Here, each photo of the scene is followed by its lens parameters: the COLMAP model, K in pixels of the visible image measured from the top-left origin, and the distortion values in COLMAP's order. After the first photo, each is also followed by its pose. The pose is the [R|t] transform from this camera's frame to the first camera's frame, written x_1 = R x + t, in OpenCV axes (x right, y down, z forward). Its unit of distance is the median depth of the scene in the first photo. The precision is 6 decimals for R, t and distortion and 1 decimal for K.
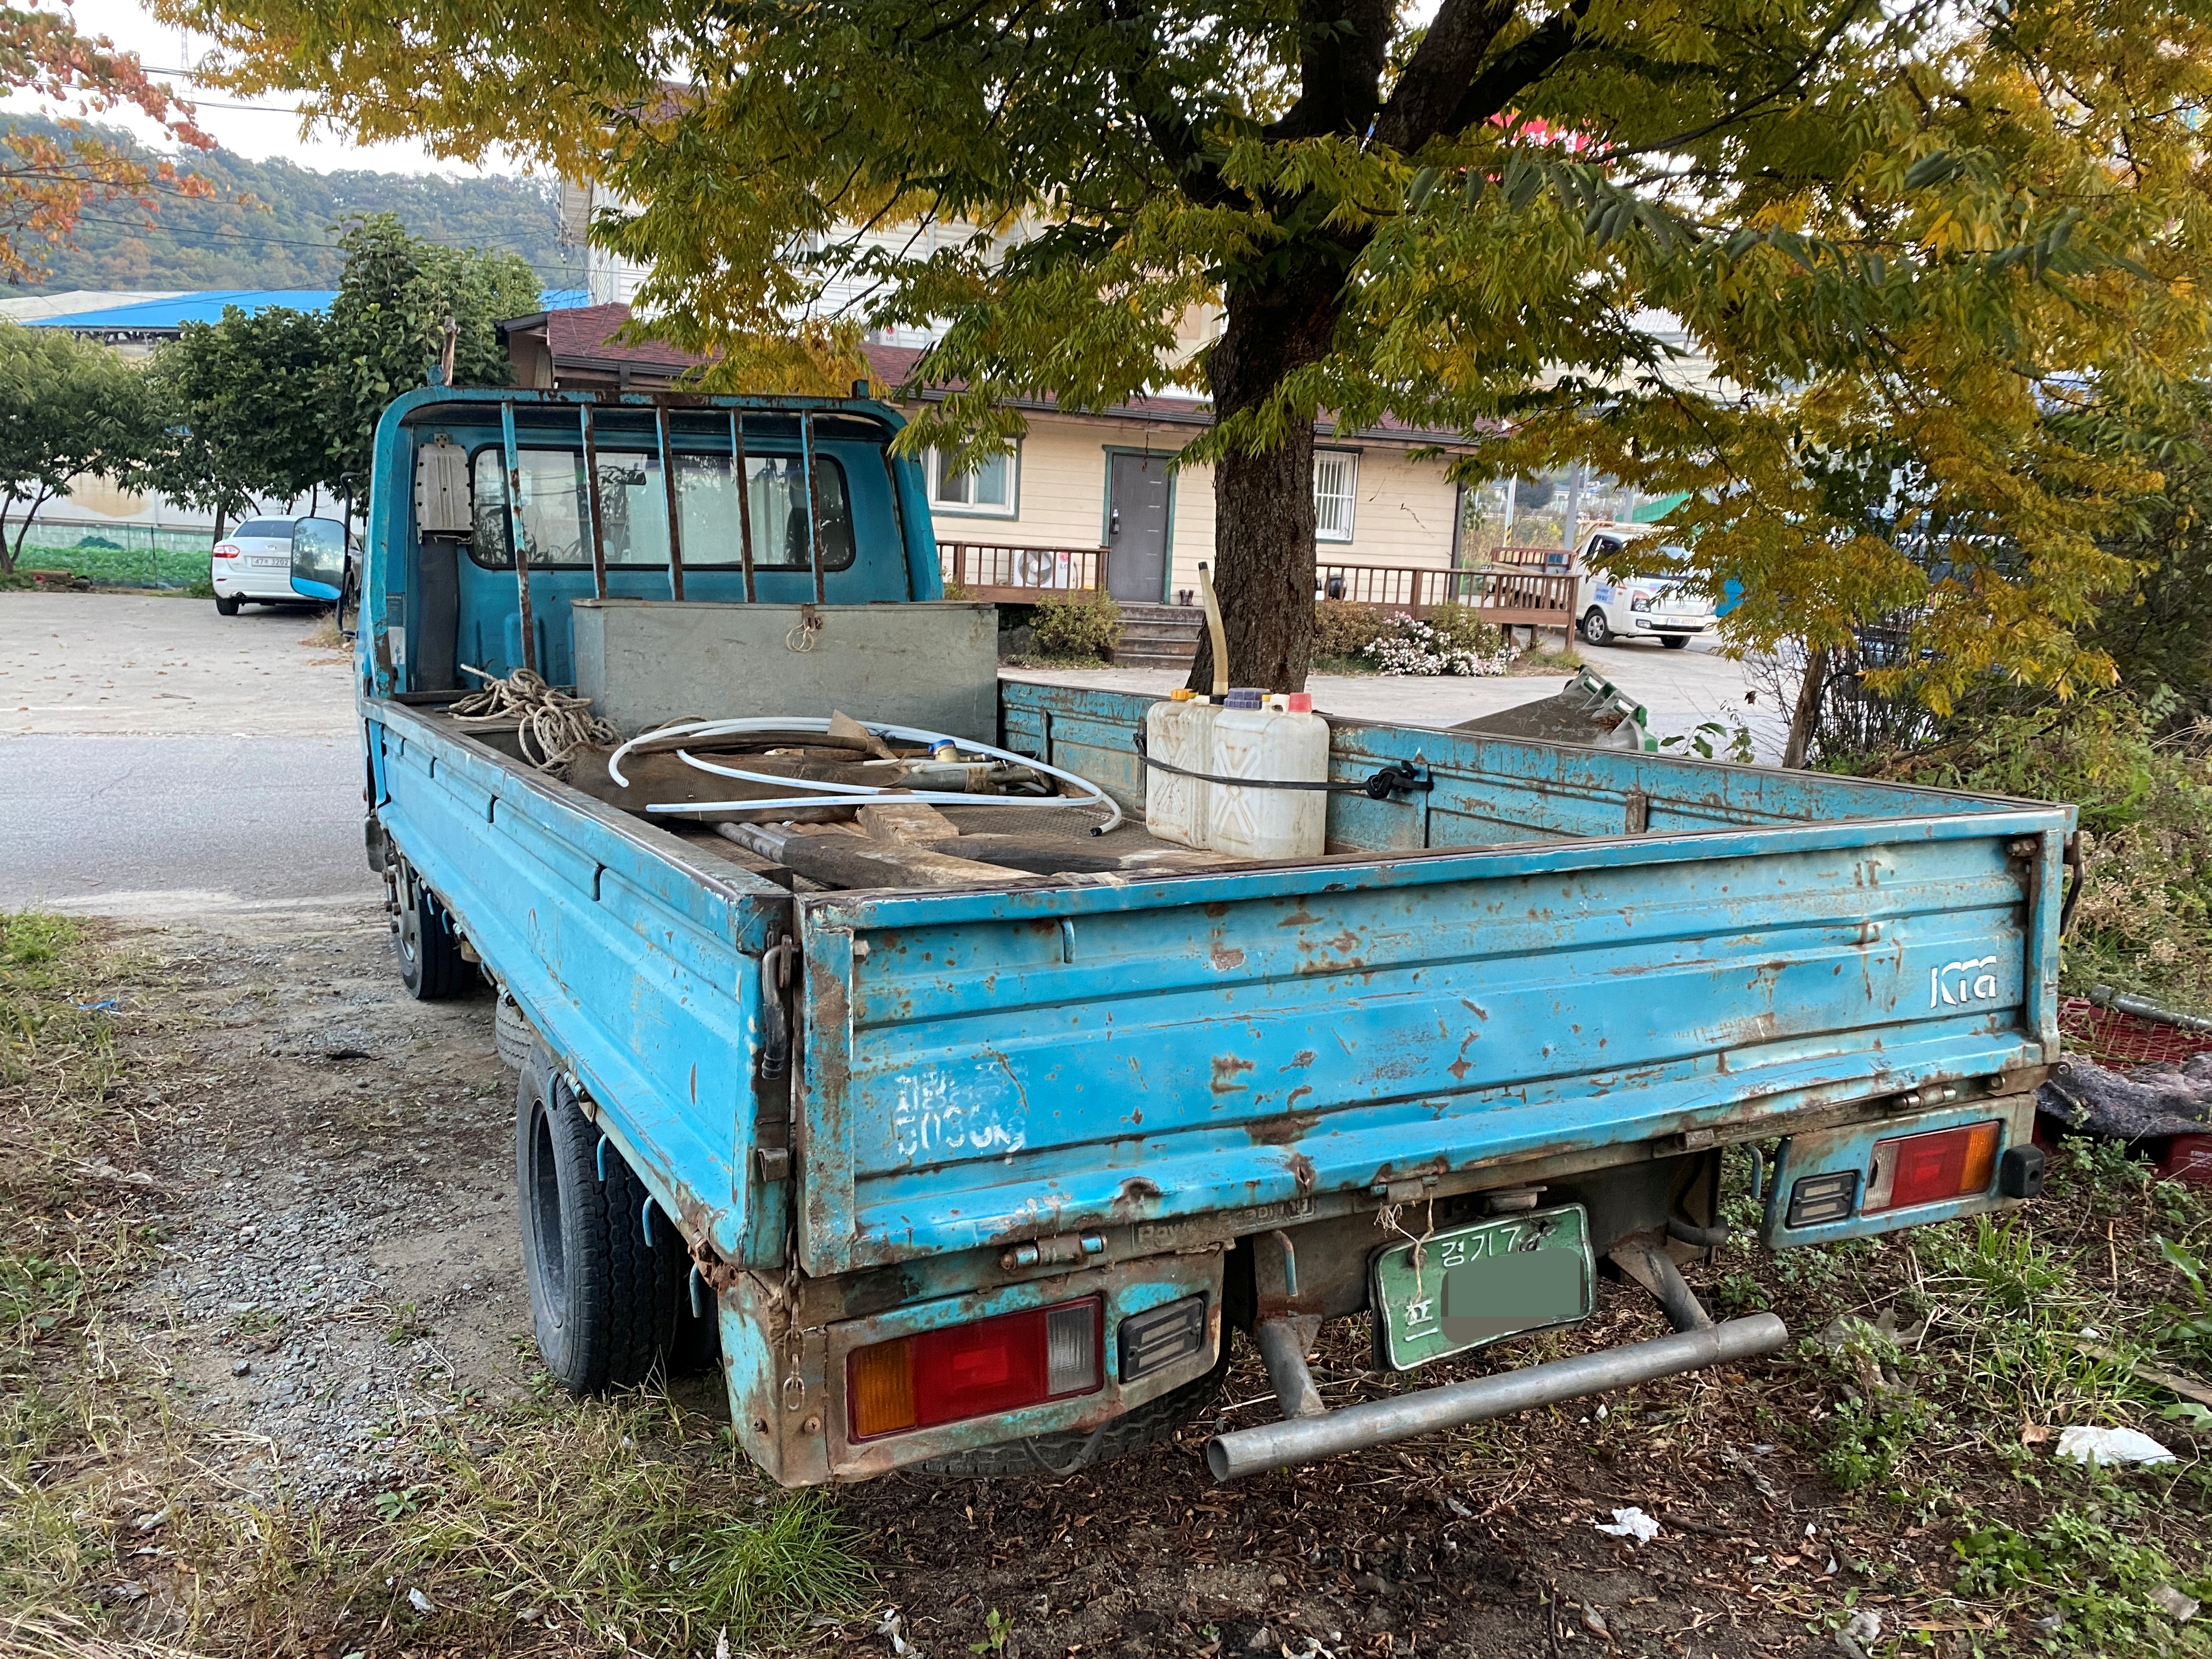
lens RADIAL K [[1684.3, 0, 1107.8], [0, 1684.3, 831.6], [0, 0, 1]] dist [0.038750, -0.025862]
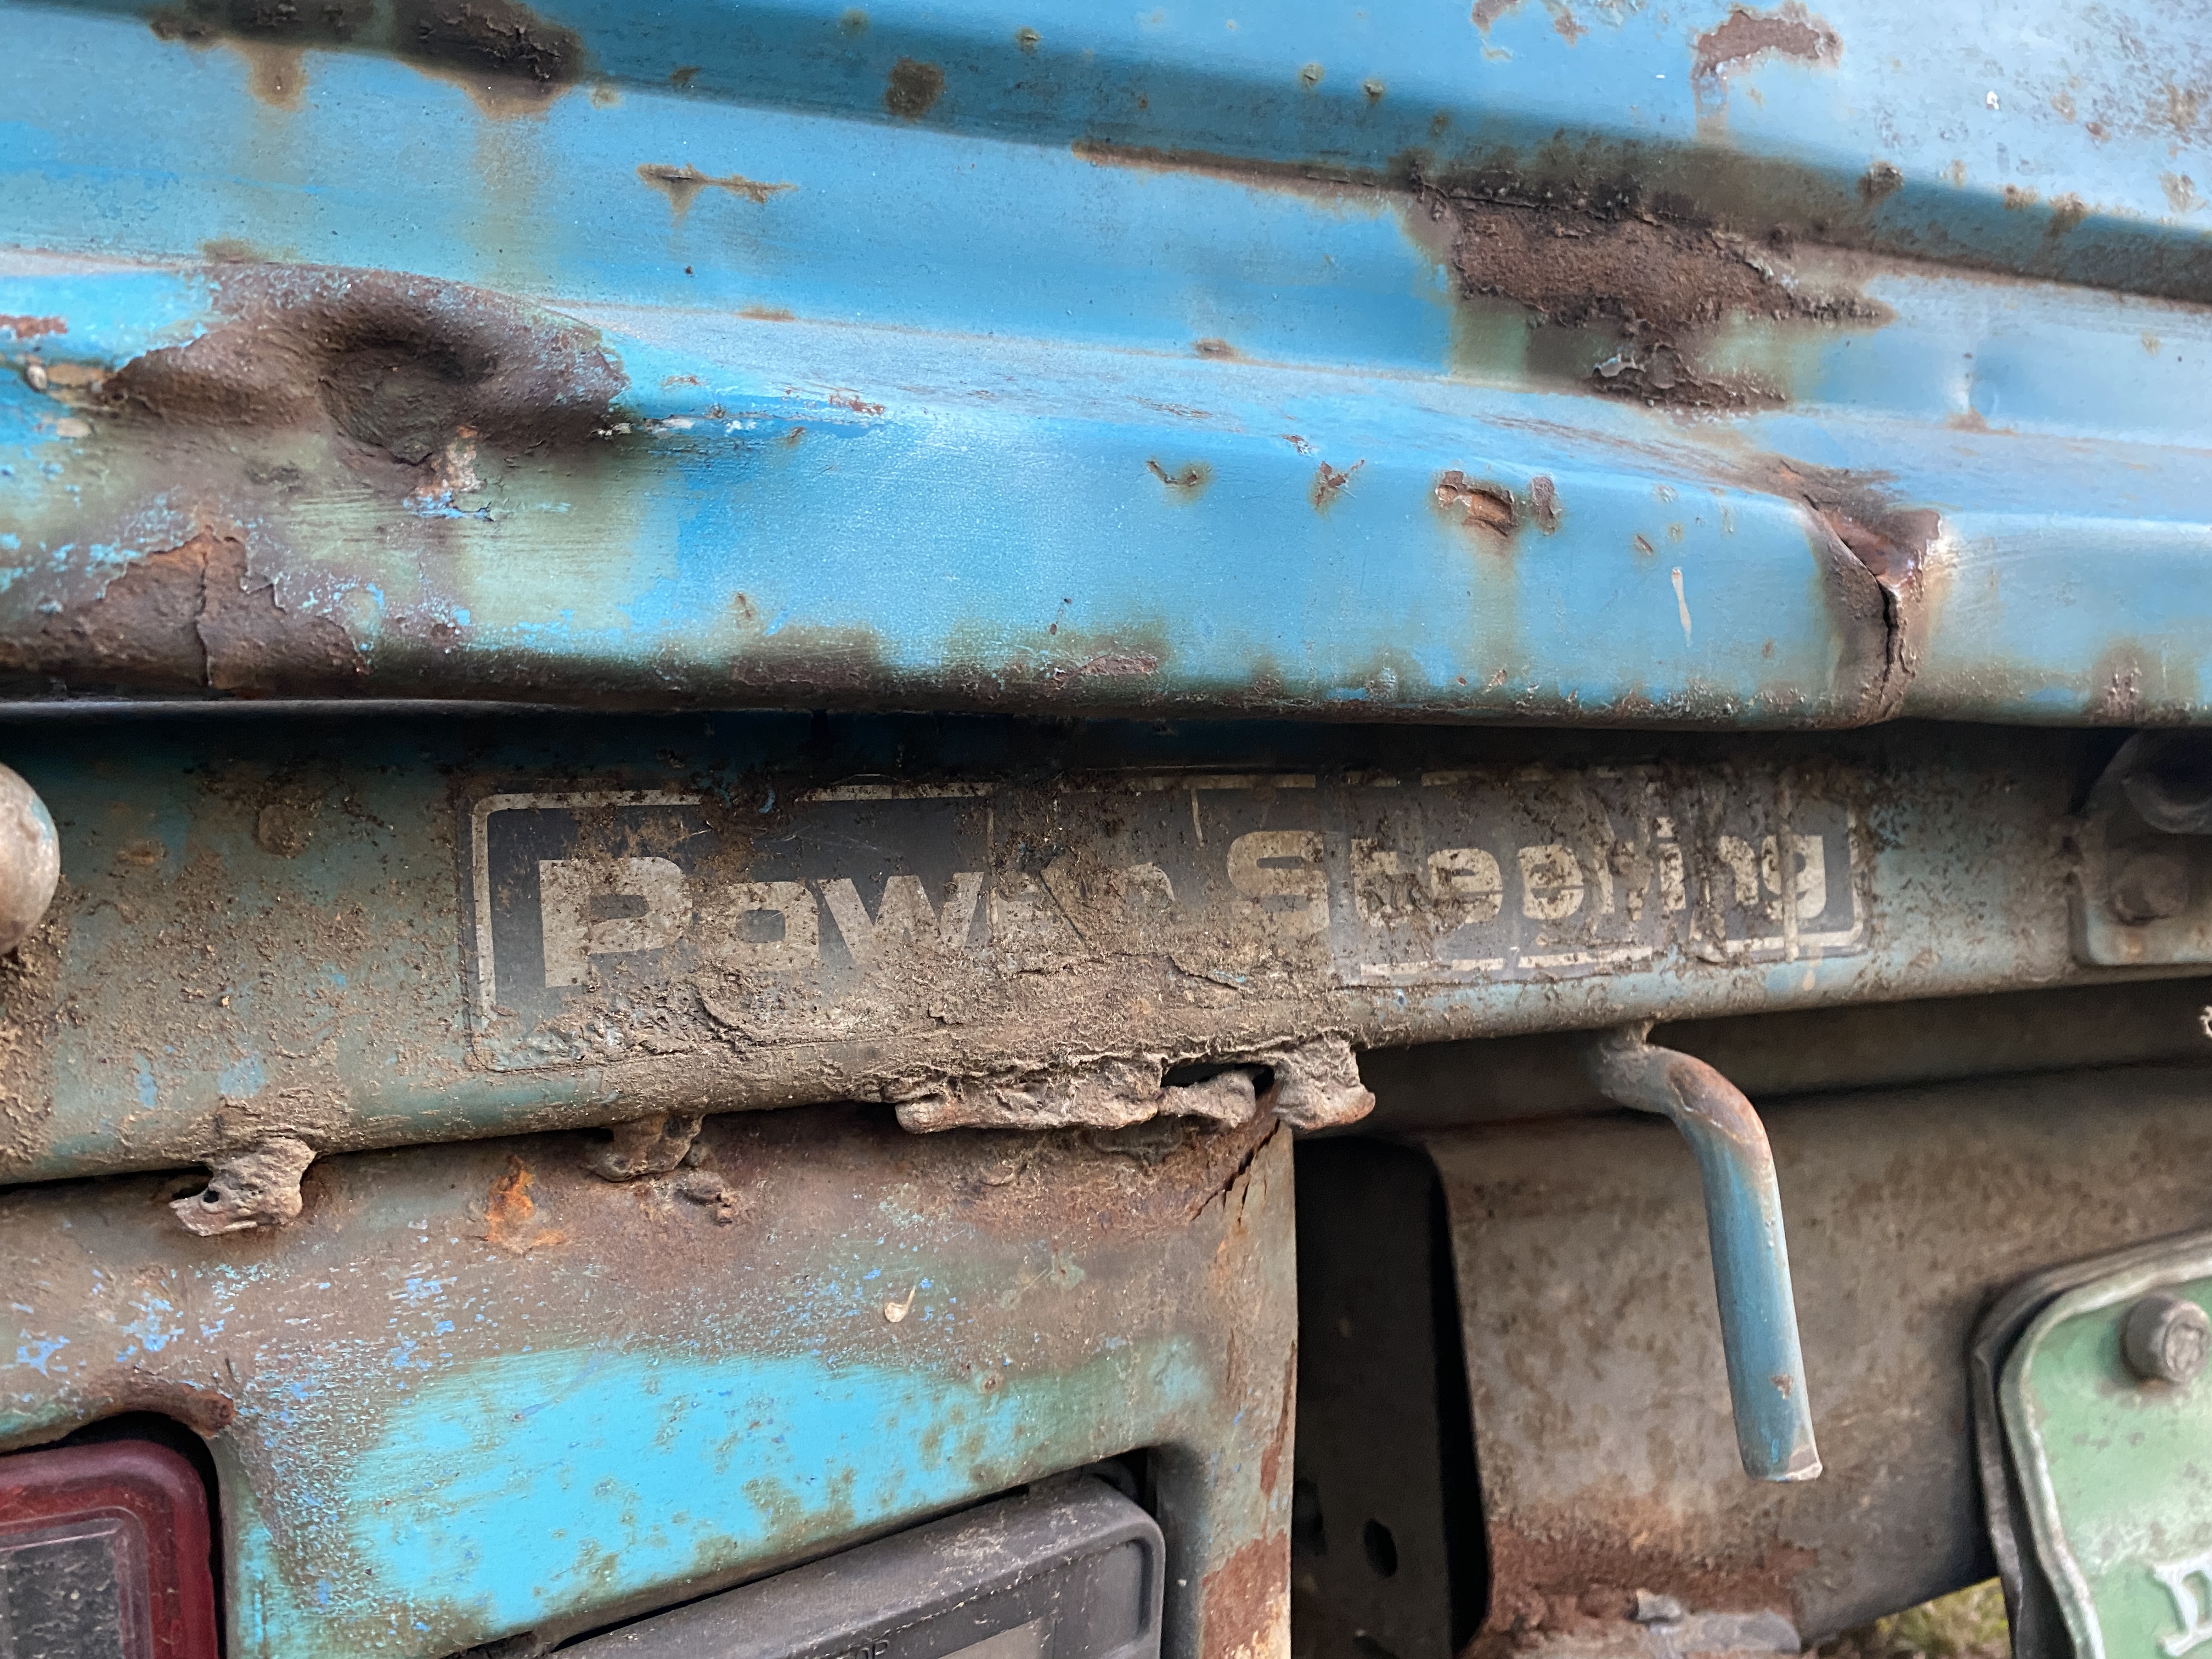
lens RADIAL K [[1684.3, 0, 1100.8], [0, 1684.3, 830.9], [0, 0, 1]] dist [0.038750, -0.025862]
pose [[0.997549, -0.022310, -0.066318, 0.063427], [0.012819, 0.990034, -0.140246, 0.242926], [0.068786, 0.139052, 0.987893, 0.859756]]
